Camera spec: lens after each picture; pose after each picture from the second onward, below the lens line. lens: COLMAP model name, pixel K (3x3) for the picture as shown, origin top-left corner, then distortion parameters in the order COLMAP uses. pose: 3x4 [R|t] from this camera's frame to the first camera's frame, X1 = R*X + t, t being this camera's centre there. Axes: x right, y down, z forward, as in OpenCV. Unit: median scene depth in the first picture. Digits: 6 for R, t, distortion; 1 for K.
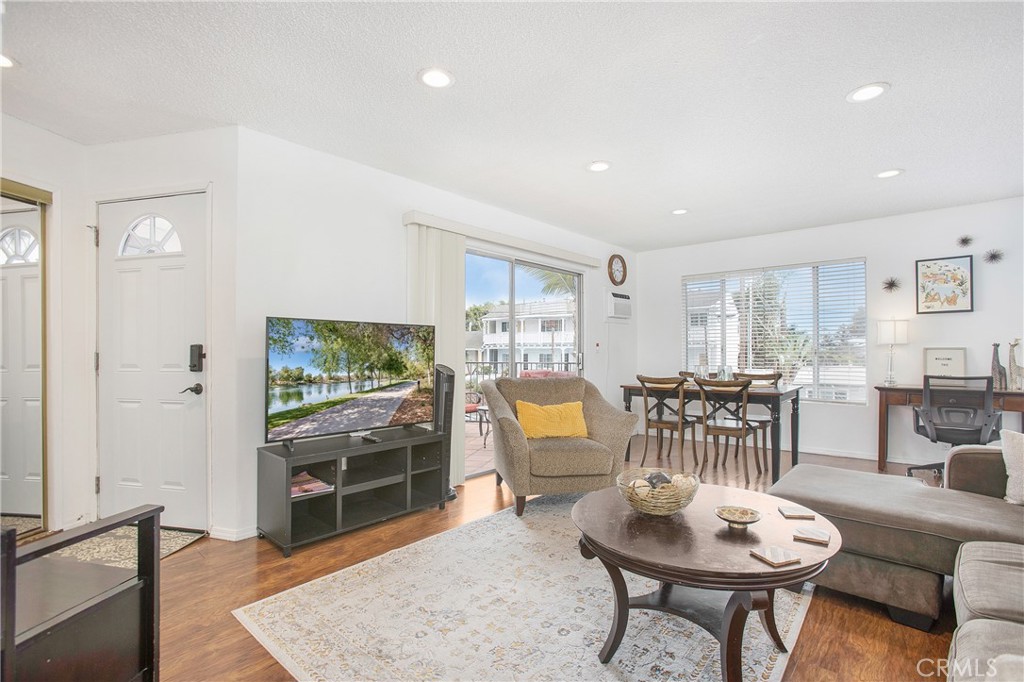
lens RADIAL K [[471.8, 0, 510.5], [0, 471.8, 341.6], [0, 0, 1]] dist [-0.000071, -0.000029]
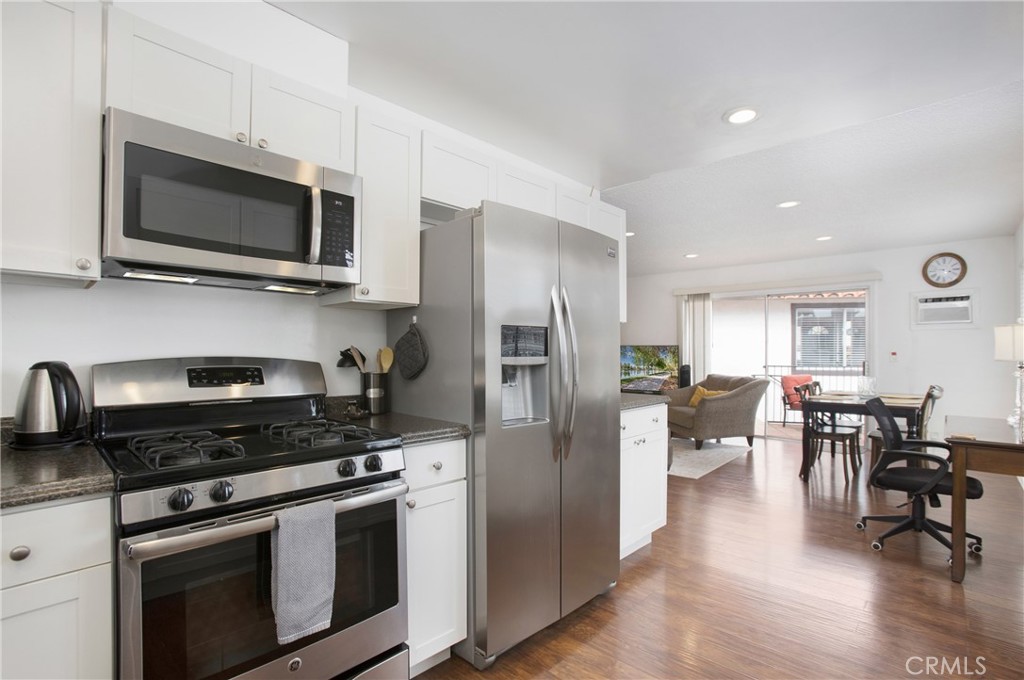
lens RADIAL K [[471.8, 0, 510.4], [0, 471.8, 347.3], [0, 0, 1]] dist [-0.000071, -0.000029]
pose [[-0.051342, -0.018157, -0.998516, 2.068744], [0.005102, 0.999817, -0.018443, 0.008565], [0.998668, -0.006041, -0.051240, 0.421391]]
